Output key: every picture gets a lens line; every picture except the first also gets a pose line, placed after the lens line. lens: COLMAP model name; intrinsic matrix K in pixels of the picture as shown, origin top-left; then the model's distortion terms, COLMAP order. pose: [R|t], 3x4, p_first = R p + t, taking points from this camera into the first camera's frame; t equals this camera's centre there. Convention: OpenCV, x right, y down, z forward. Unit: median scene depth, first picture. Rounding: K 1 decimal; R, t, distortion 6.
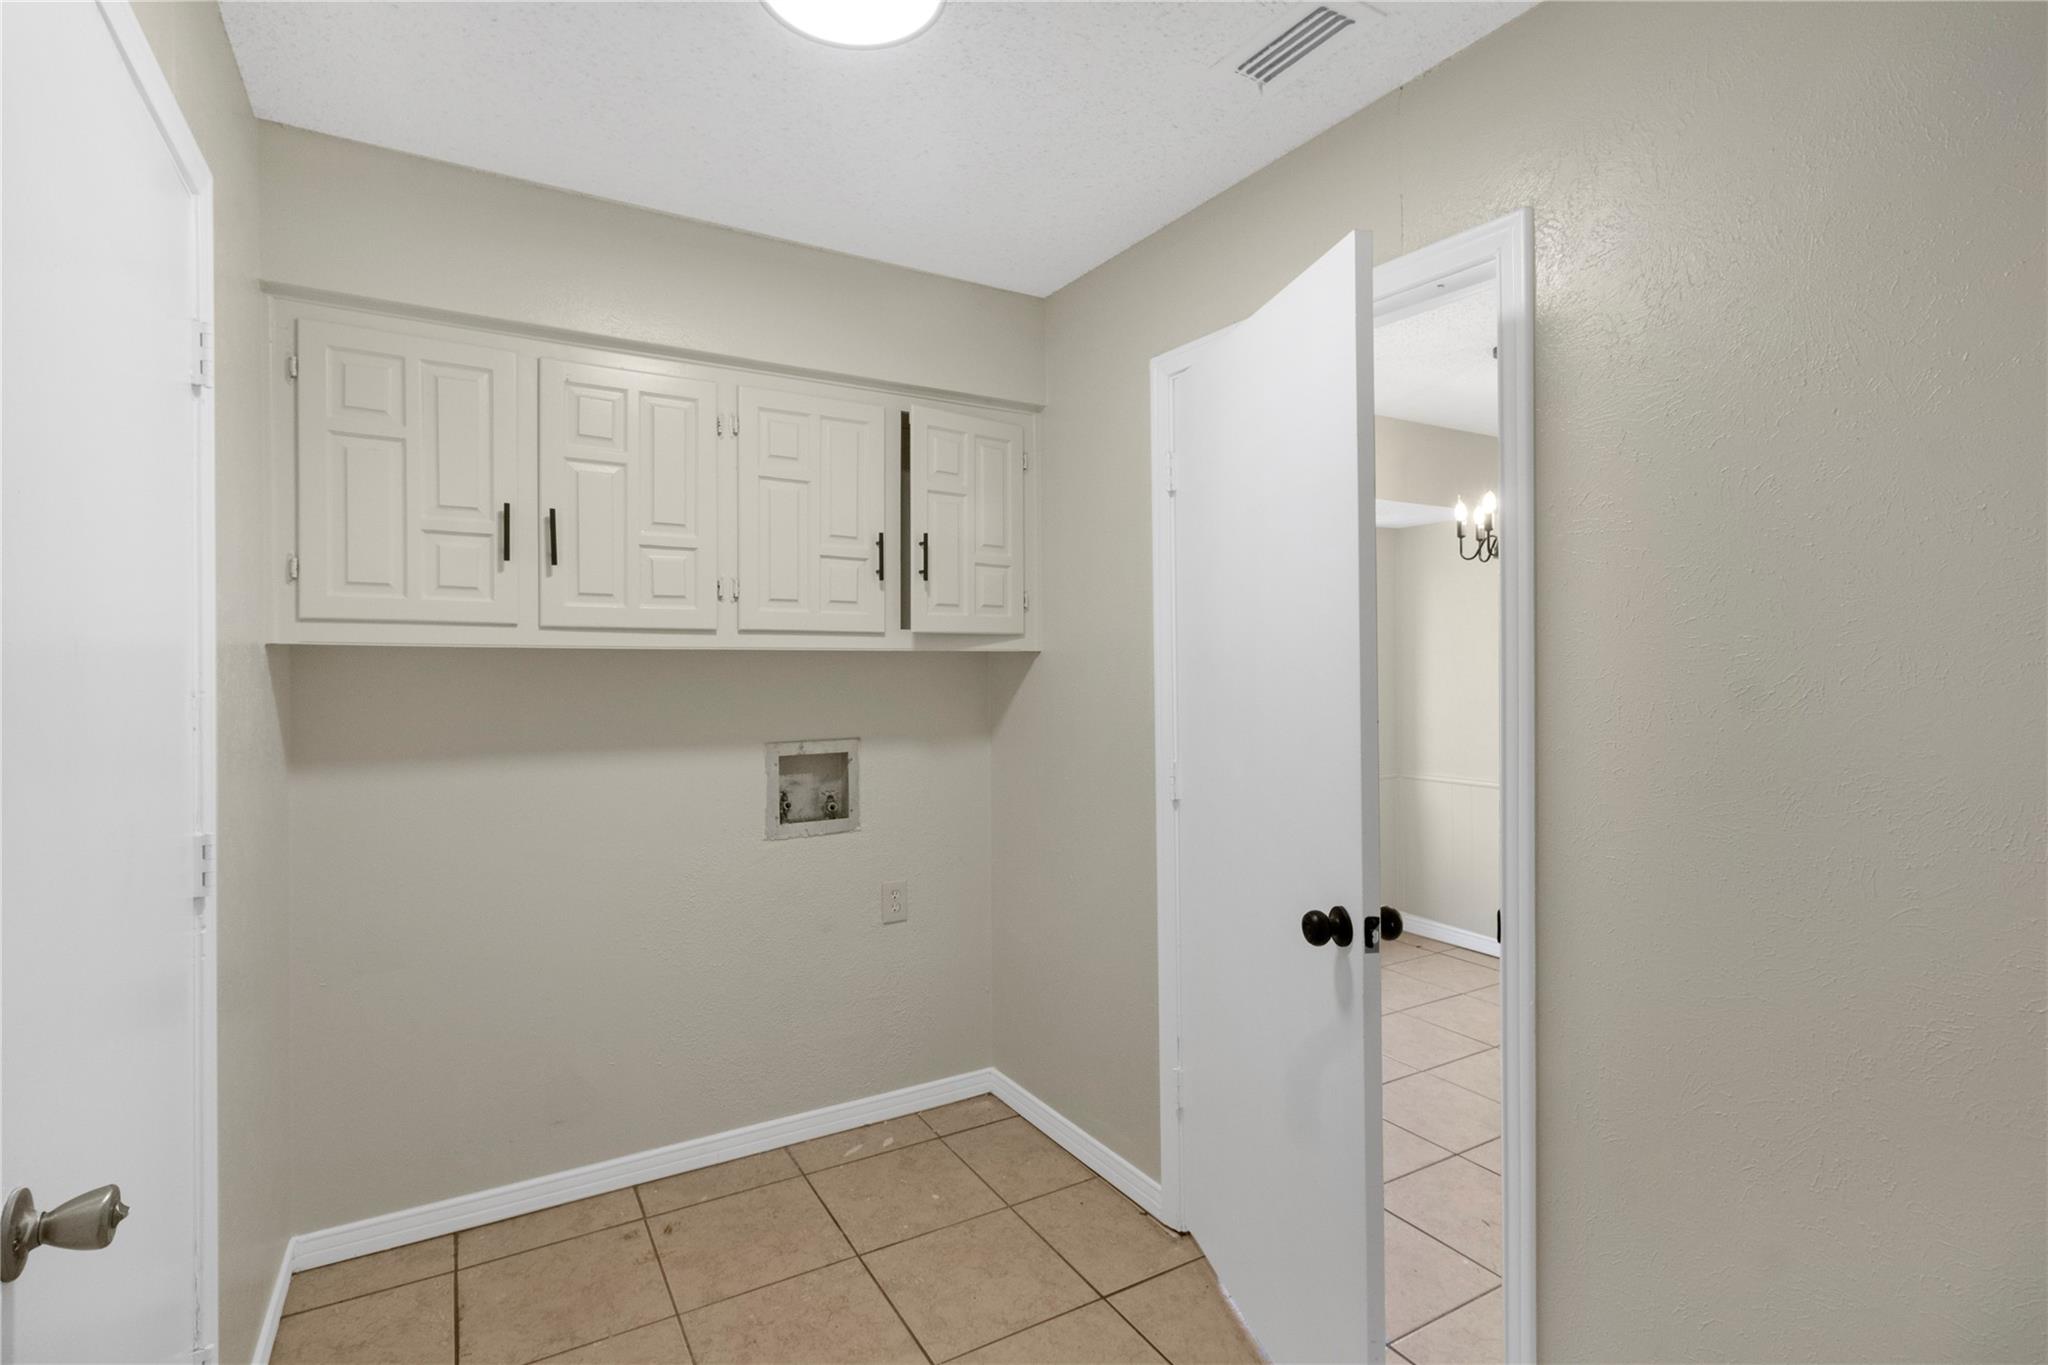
lens RADIAL K [[945.4, 0, 1016.3], [0, 945.4, 657.1], [0, 0, 1]] dist [0.003419, -0.000050]
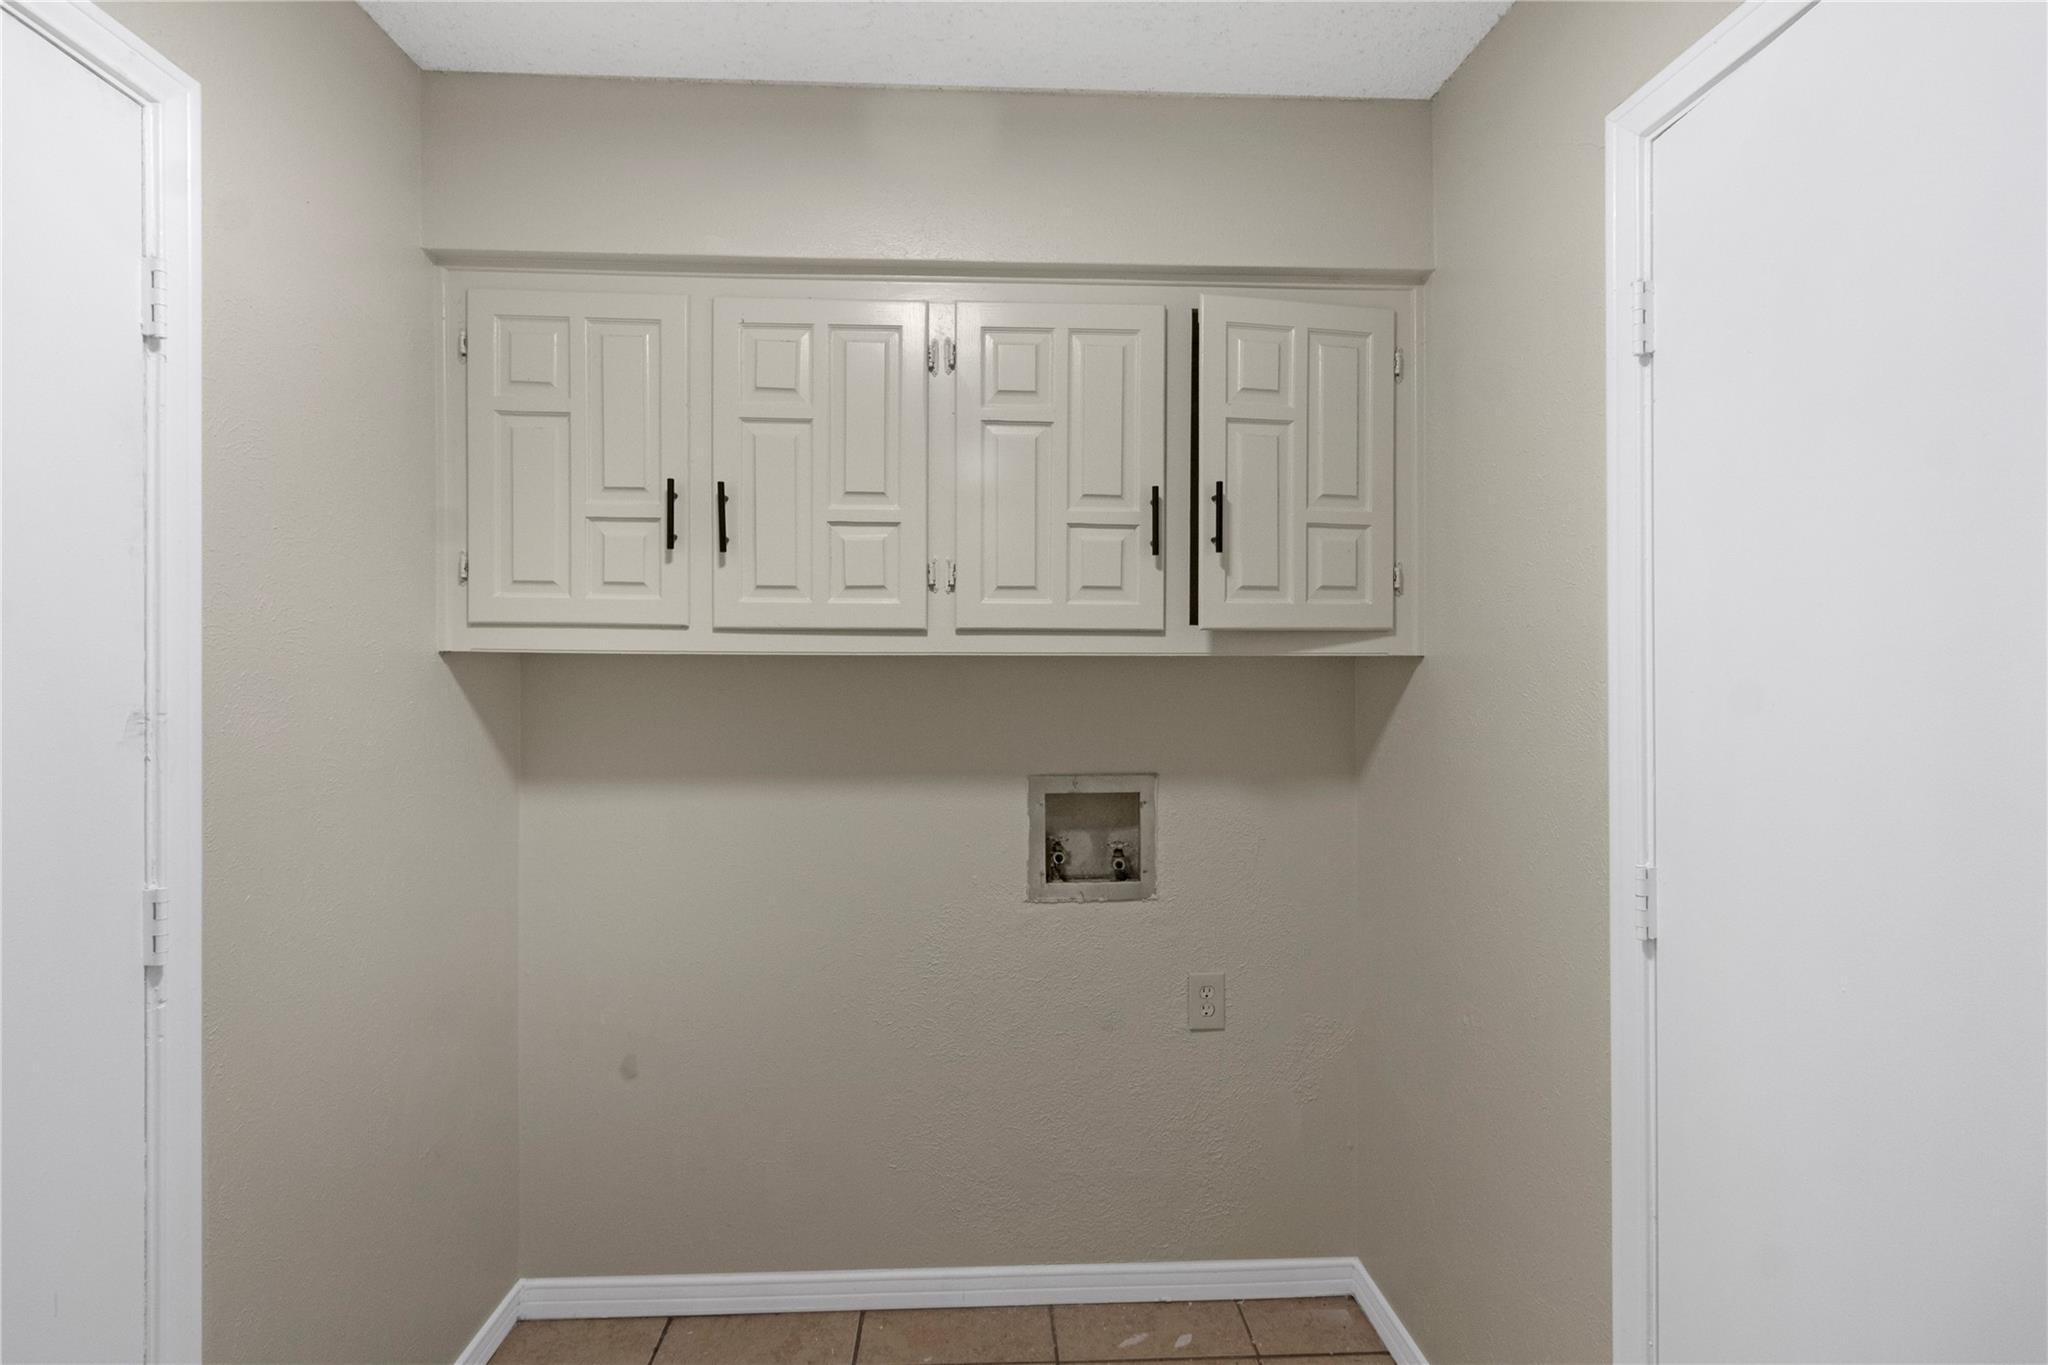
lens RADIAL K [[951.4, 0, 1018.4], [0, 951.4, 669.4], [0, 0, 1]] dist [0.005033, 0.000127]
pose [[0.883602, 0.005620, -0.468206, 0.095658], [0.000676, 0.999912, 0.013278, -0.006372], [0.468239, -0.012048, 0.883520, 0.331121]]
